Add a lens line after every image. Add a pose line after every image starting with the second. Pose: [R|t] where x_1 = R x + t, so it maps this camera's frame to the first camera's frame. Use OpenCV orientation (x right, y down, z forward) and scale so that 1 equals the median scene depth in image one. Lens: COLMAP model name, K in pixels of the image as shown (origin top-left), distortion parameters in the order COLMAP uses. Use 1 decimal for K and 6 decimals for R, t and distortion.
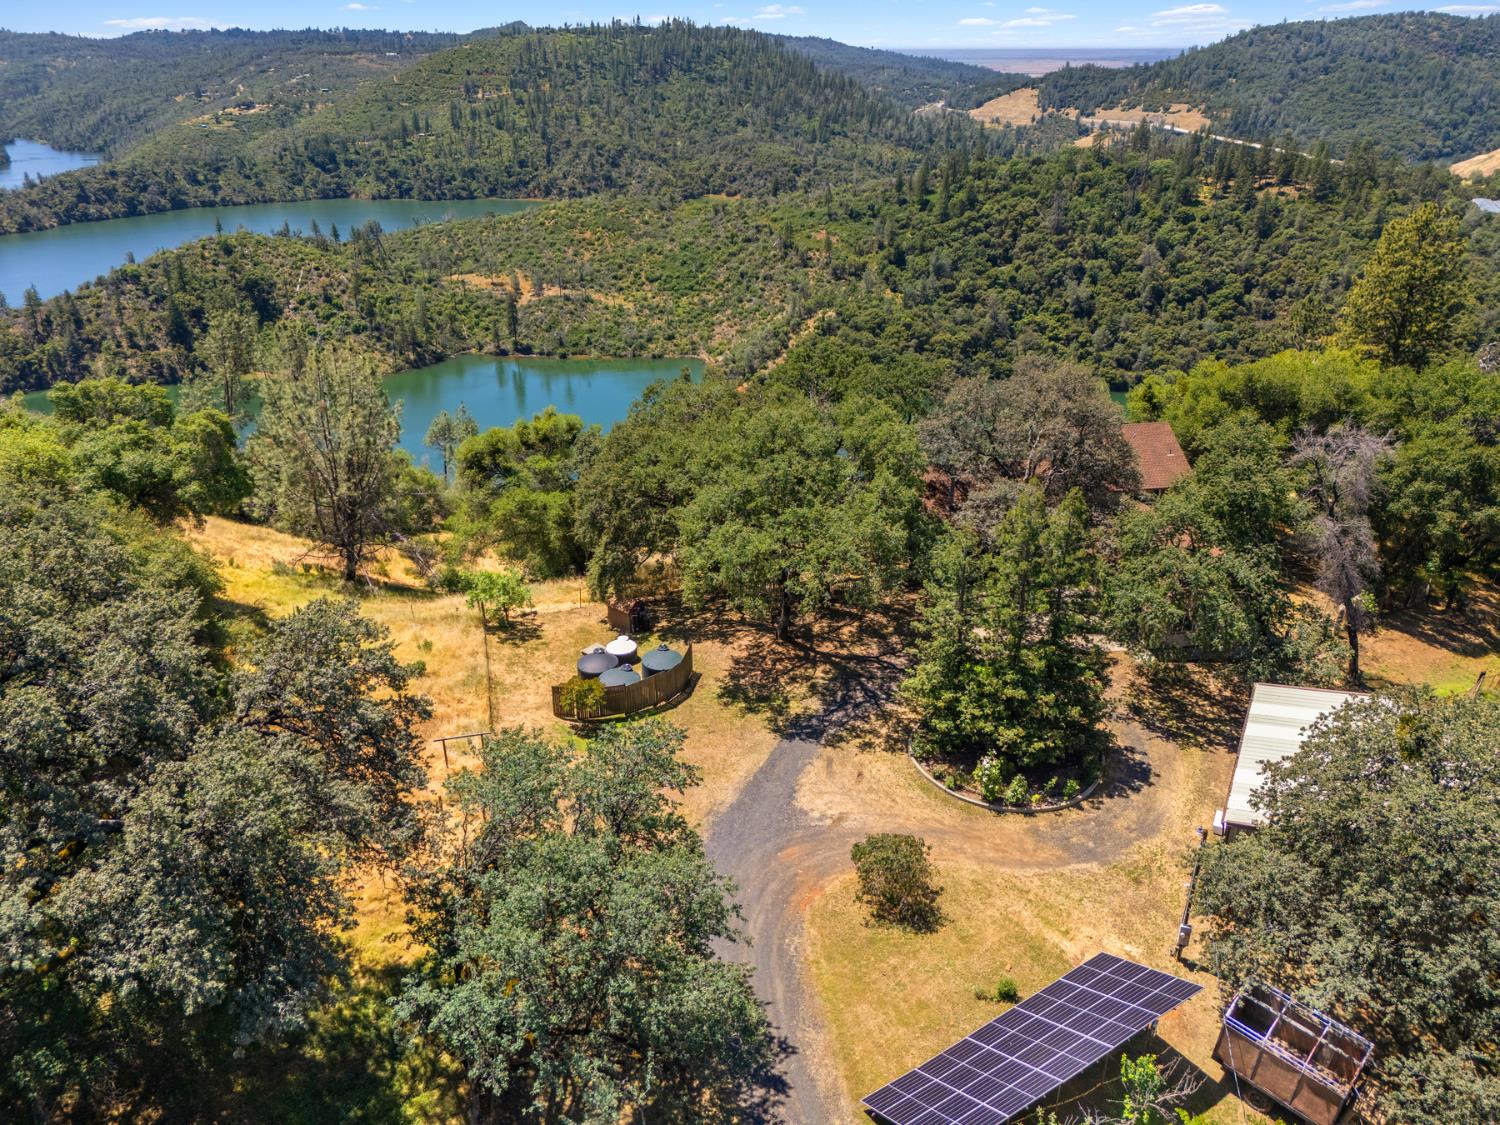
lens RADIAL K [[1052.4, 0, 750.0], [0, 1052.4, 562.5], [0, 0, 1]] dist [0.039133, -0.029482]
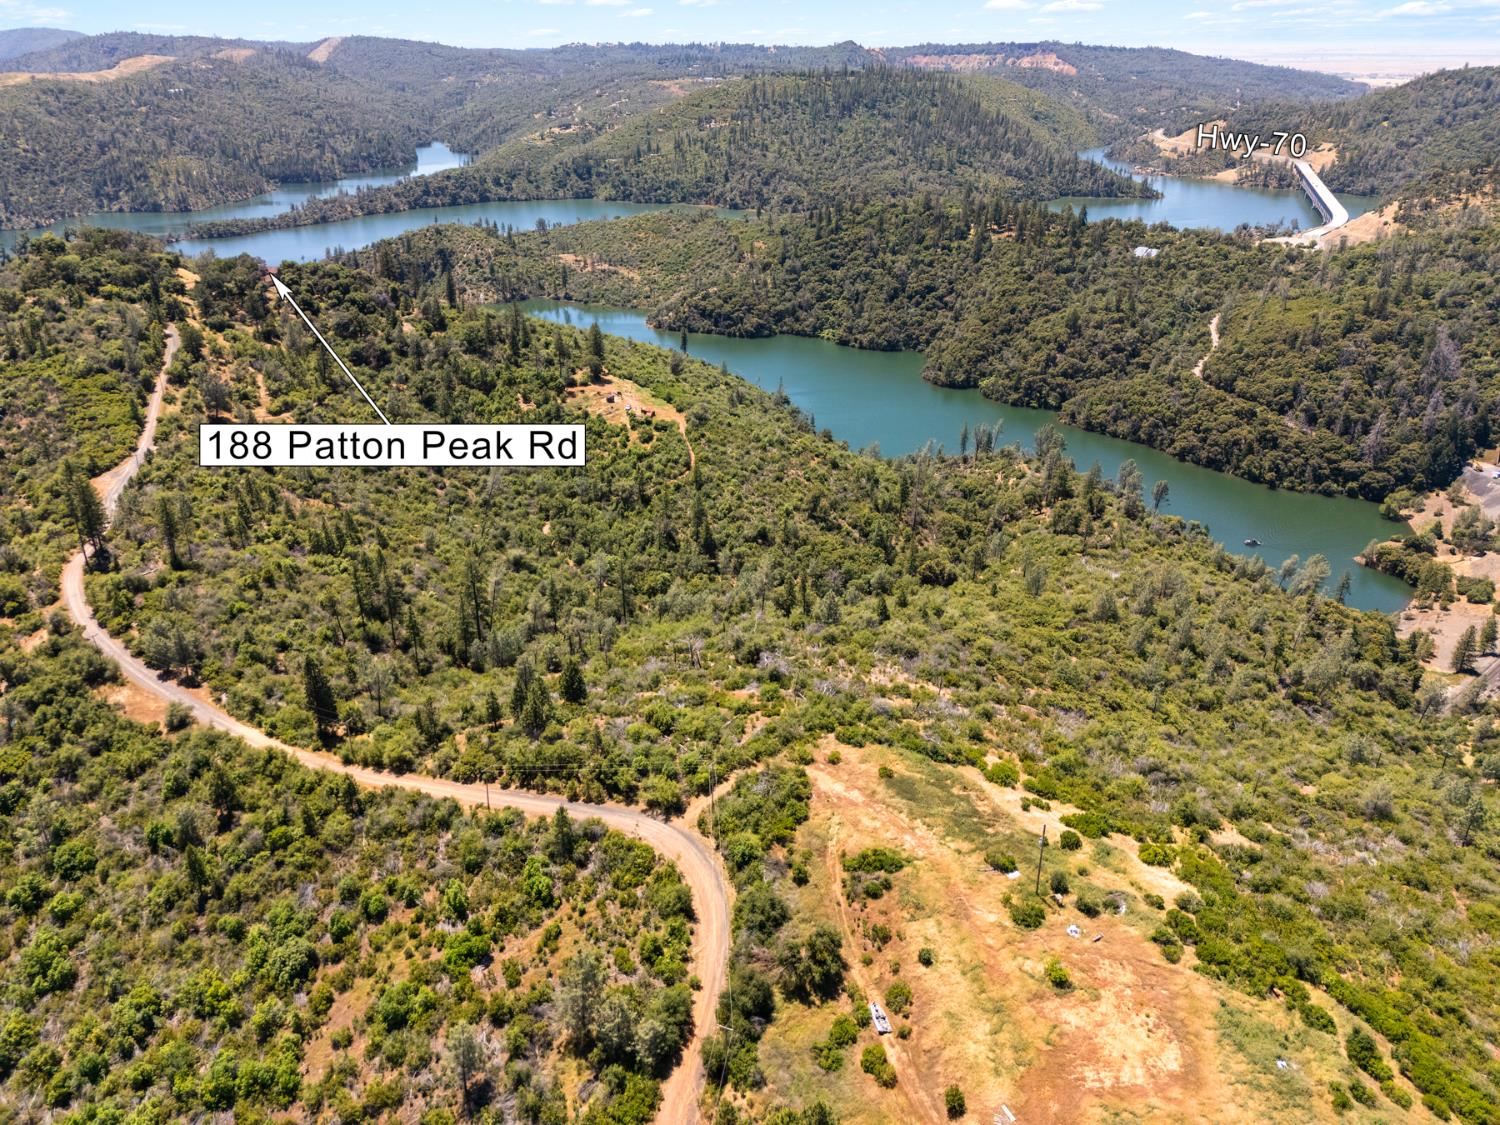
lens RADIAL K [[1052.4, 0, 750.0], [0, 1052.4, 562.5], [0, 0, 1]] dist [0.039133, -0.029482]
pose [[0.937436, 0.154814, -0.311844, 0.350753], [-0.152760, 0.987772, 0.031164, 0.068803], [0.312855, 0.018423, 0.949622, -0.293941]]
